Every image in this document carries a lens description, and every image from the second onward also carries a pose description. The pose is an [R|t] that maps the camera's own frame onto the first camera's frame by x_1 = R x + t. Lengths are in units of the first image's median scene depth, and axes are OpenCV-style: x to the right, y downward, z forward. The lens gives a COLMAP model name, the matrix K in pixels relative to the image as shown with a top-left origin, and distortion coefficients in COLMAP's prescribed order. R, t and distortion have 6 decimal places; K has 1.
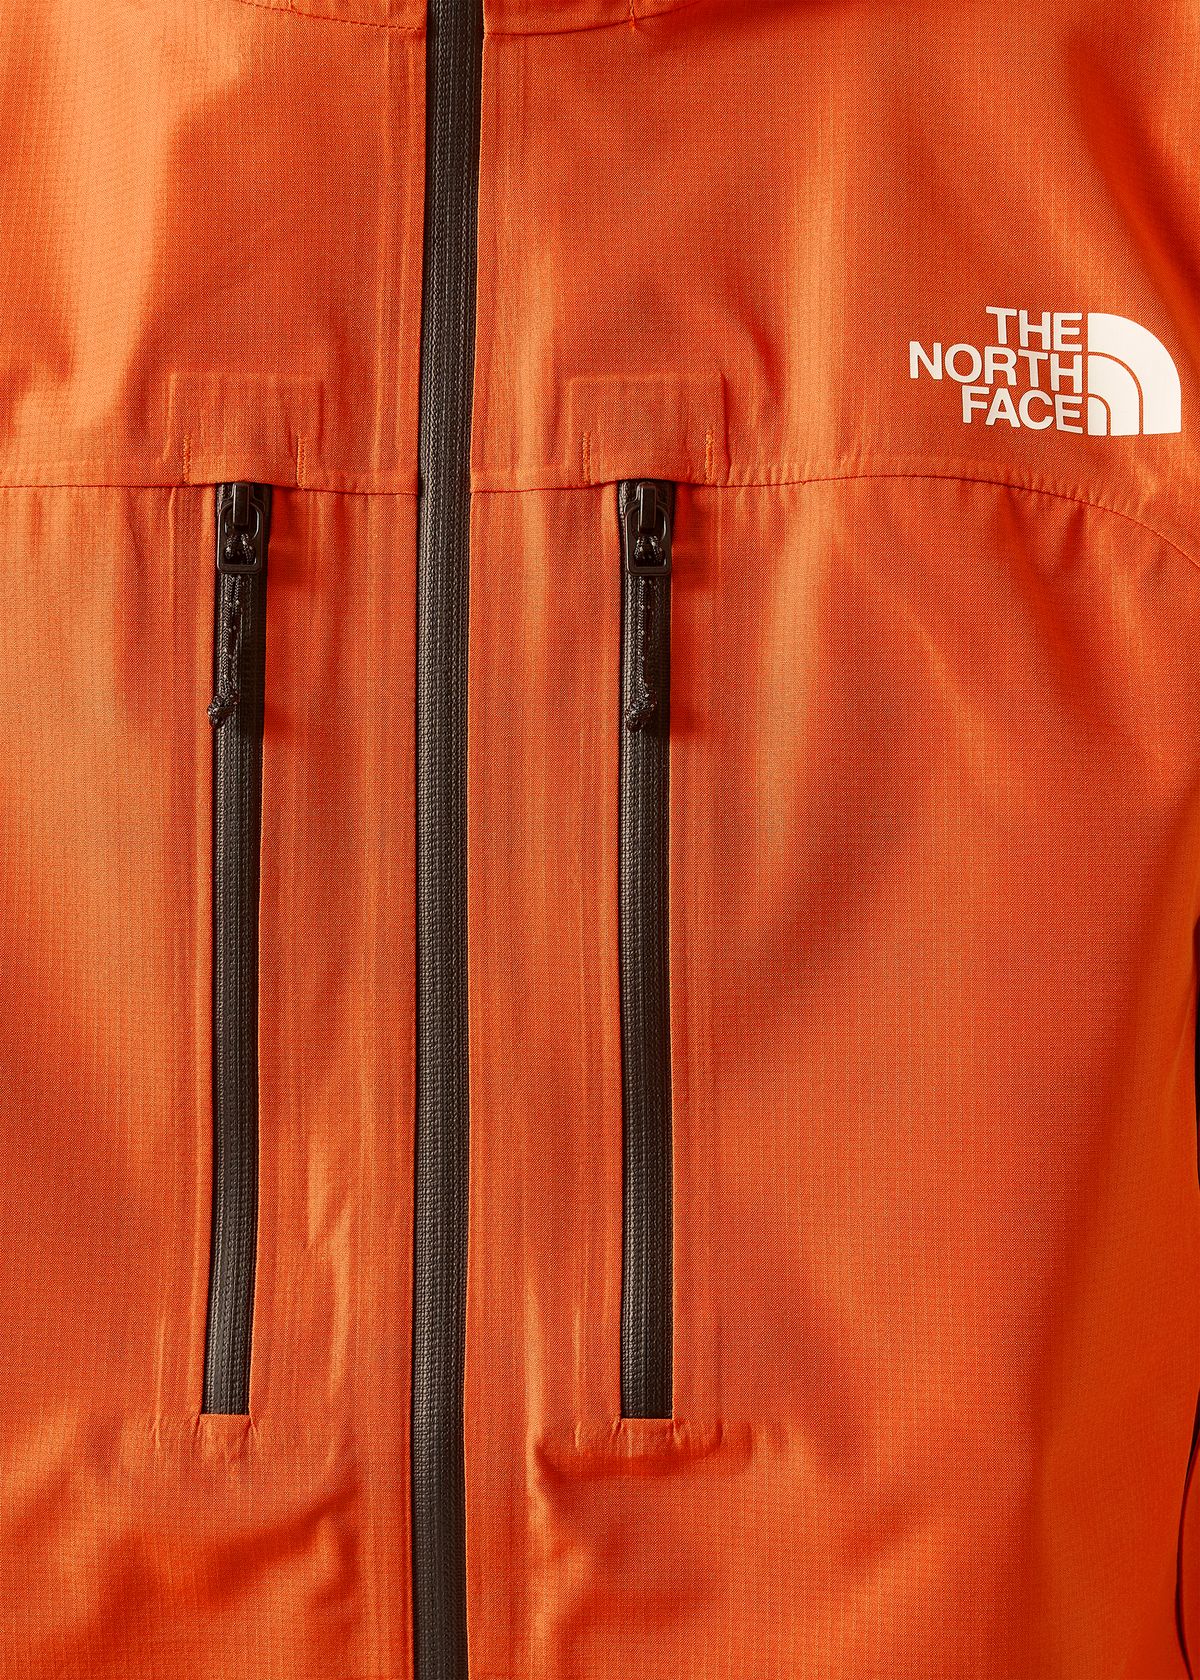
lens RADIAL K [[3261.1, 0, 587.6], [0, 3261.1, 823.5], [0, 0, 1]] dist [0.258267, 0.000000]
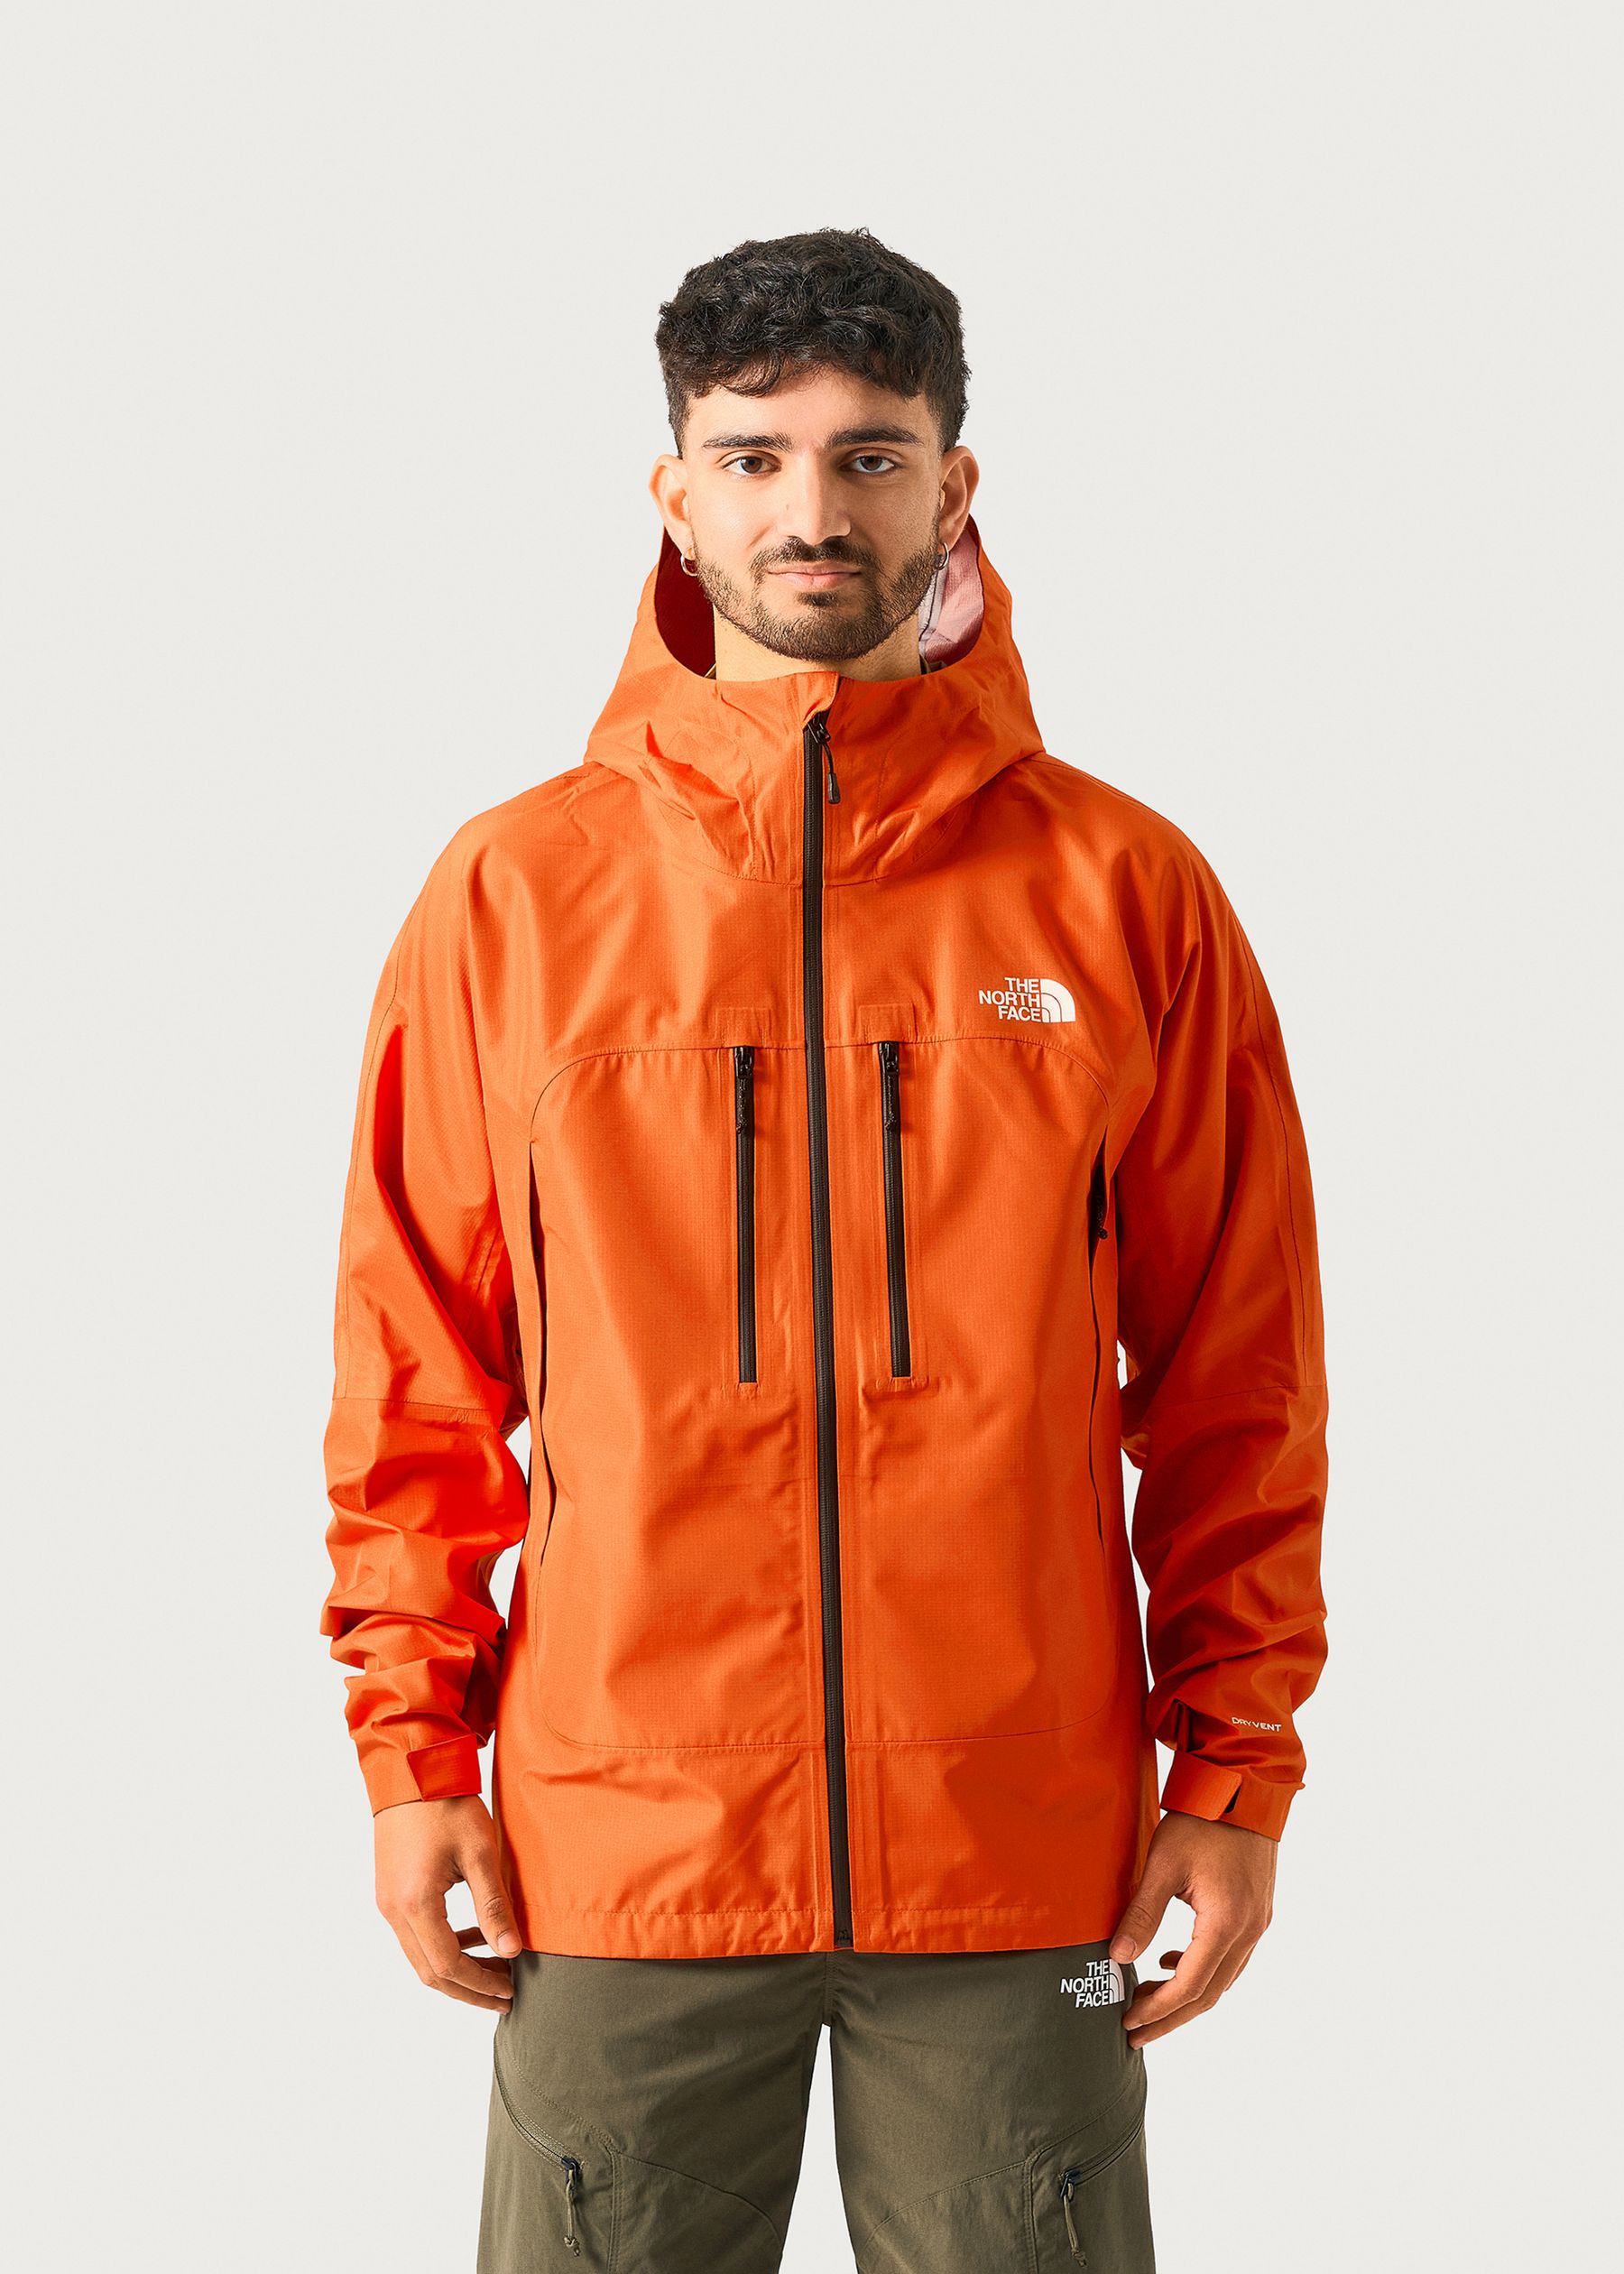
lens RADIAL K [[4384.5, 0, 802.0], [0, 4384.5, 1121.2], [0, 0, 1]] dist [0.804584, 0.000000]
pose [[0.993830, -0.026349, 0.107740, -0.457051], [0.036168, 0.995264, -0.090226, 0.295646], [-0.104852, 0.093566, 0.990076, -2.673577]]
